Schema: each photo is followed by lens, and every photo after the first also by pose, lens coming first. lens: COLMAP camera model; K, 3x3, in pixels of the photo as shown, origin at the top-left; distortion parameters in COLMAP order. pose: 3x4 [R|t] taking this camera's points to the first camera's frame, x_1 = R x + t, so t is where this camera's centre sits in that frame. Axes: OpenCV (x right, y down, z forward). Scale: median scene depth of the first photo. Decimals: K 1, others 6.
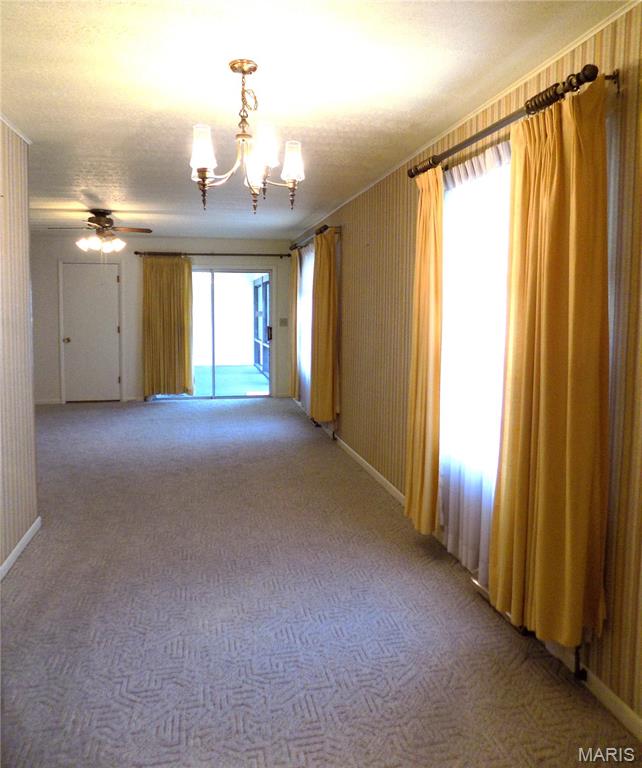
lens RADIAL K [[579.4, 0, 323.9], [0, 579.4, 338.5], [0, 0, 1]] dist [-0.056422, 0.044447]
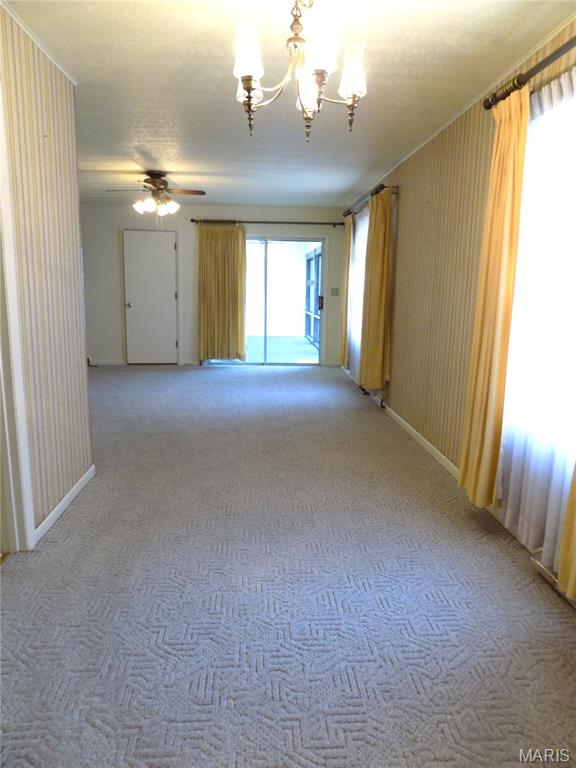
lens RADIAL K [[519.7, 0, 289.5], [0, 519.7, 386.1], [0, 0, 1]] dist [-0.039618, 0.016178]
pose [[0.988114, 0.039649, -0.148521, -0.013145], [-0.022059, 0.992738, 0.118258, 0.054690], [0.152131, -0.113577, 0.981813, 0.158506]]
